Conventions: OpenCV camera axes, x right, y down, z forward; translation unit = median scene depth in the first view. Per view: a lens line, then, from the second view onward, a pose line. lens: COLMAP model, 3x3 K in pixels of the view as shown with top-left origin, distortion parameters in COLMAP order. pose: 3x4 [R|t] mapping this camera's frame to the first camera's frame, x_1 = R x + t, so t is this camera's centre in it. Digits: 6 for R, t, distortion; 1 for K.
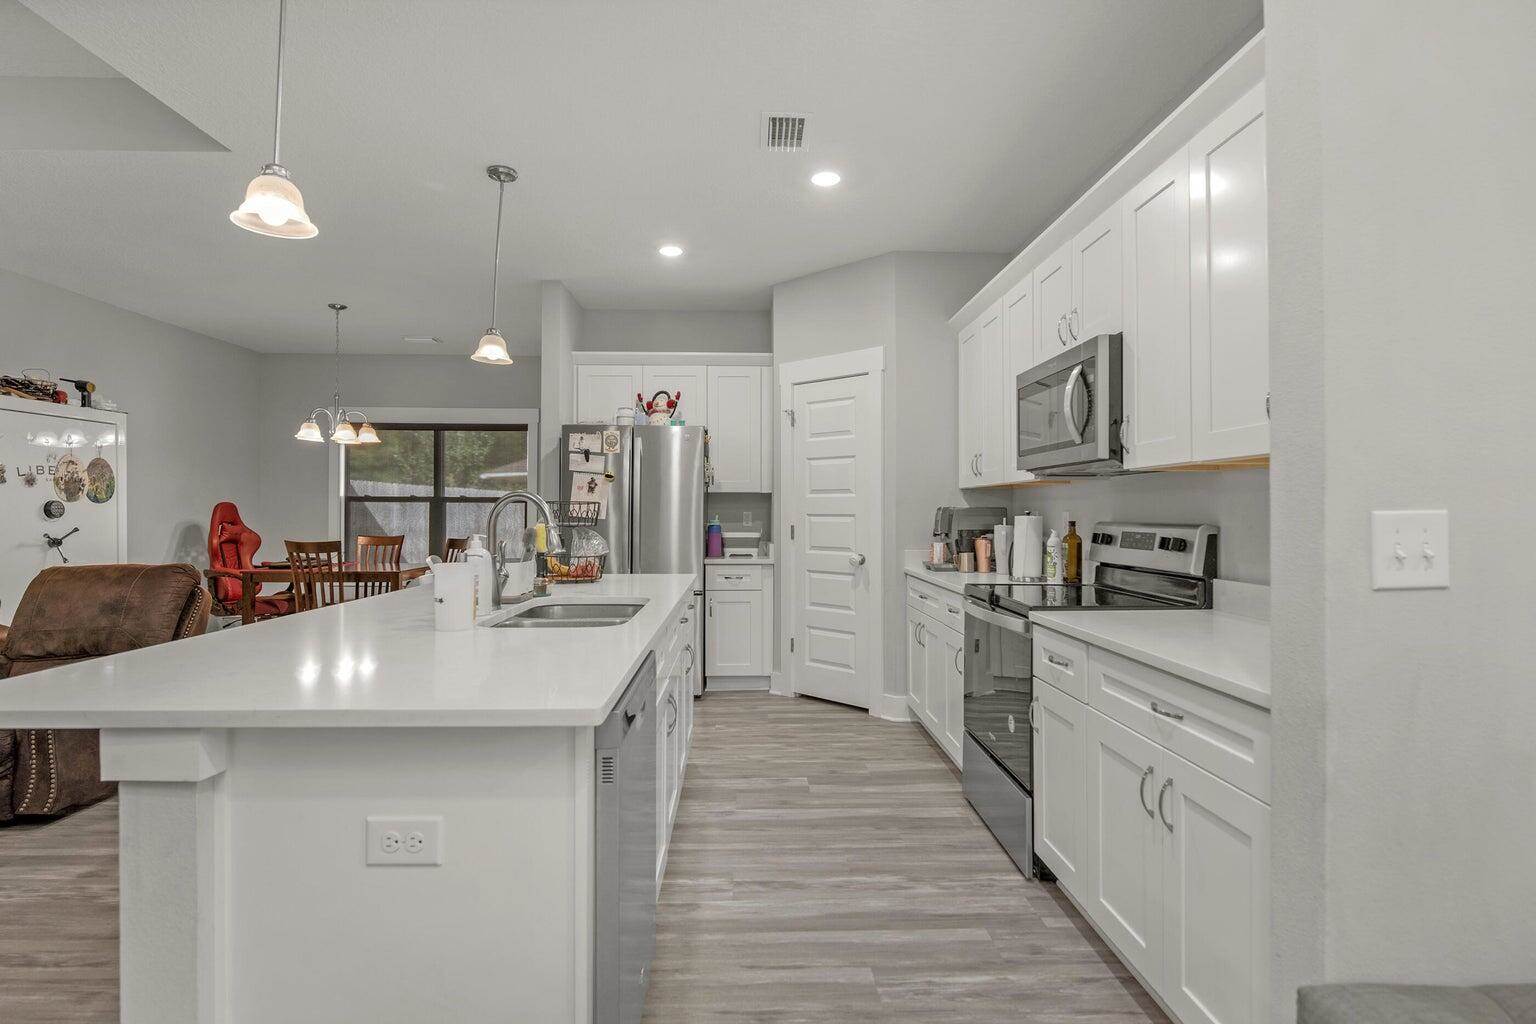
lens RADIAL K [[744.6, 0, 761.2], [0, 744.6, 509.0], [0, 0, 1]] dist [-0.002913, -0.001074]
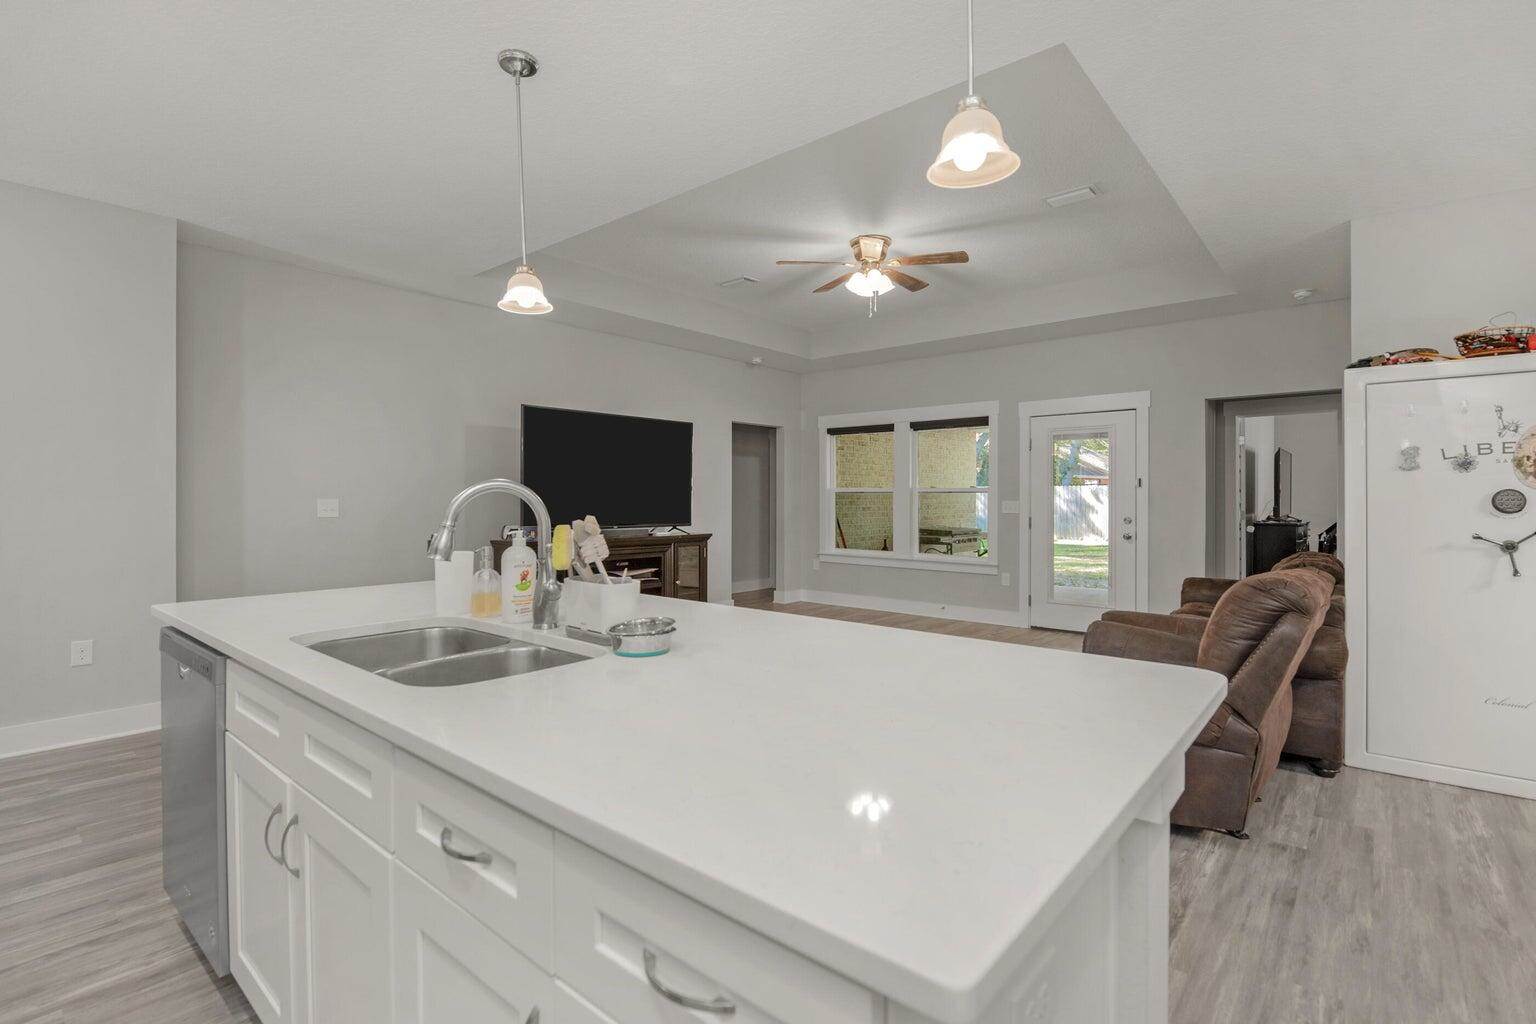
lens RADIAL K [[722.5, 0, 764.9], [0, 722.5, 502.5], [0, 0, 1]] dist [-0.001365, -0.000677]
pose [[-0.669862, 0.003740, -0.742476, 0.058452], [0.003754, 0.999992, 0.001650, -0.001890], [0.742476, -0.001682, -0.669871, 0.859728]]
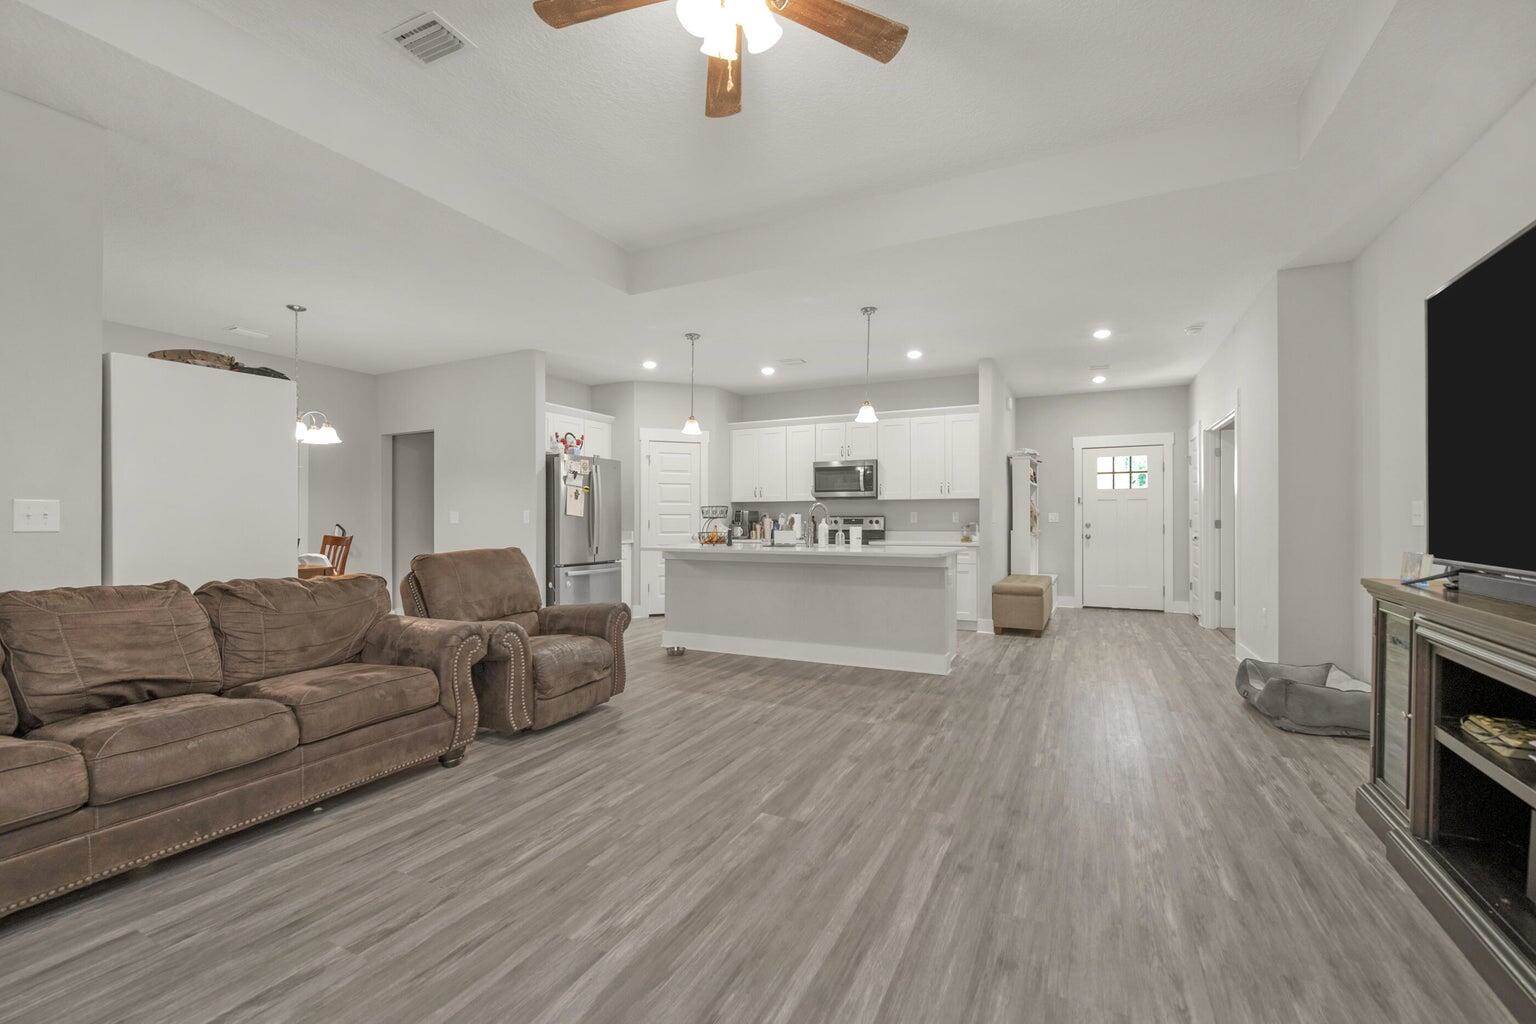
lens RADIAL K [[640.6, 0, 789.1], [0, 640.6, 517.7], [0, 0, 1]] dist [-0.012902, 0.000171]
pose [[0.451504, -0.003485, 0.892262, -1.385954], [-0.000082, 0.999992, 0.003947, 0.012009], [-0.892269, -0.001855, 0.451500, 0.019085]]
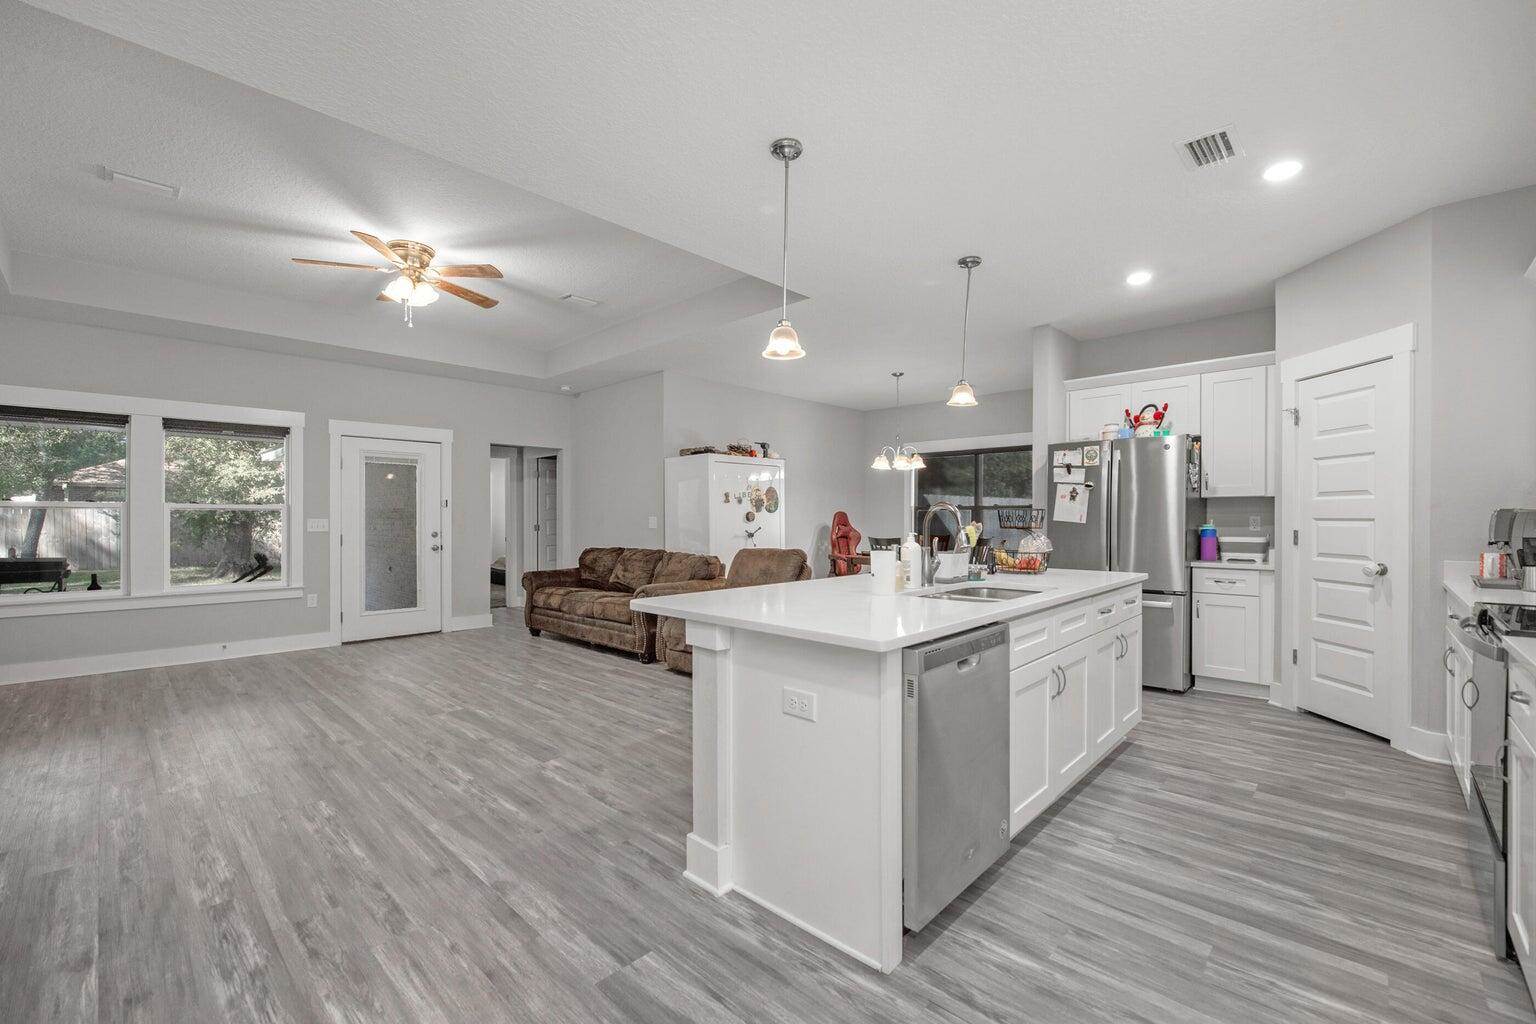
lens RADIAL K [[640.6, 0, 789.1], [0, 640.6, 517.7], [0, 0, 1]] dist [-0.012902, 0.000171]
pose [[0.713813, -0.002582, -0.700332, 0.179761], [0.006273, 0.999977, 0.002707, -0.000455], [0.700308, -0.006326, 0.713812, -0.033216]]
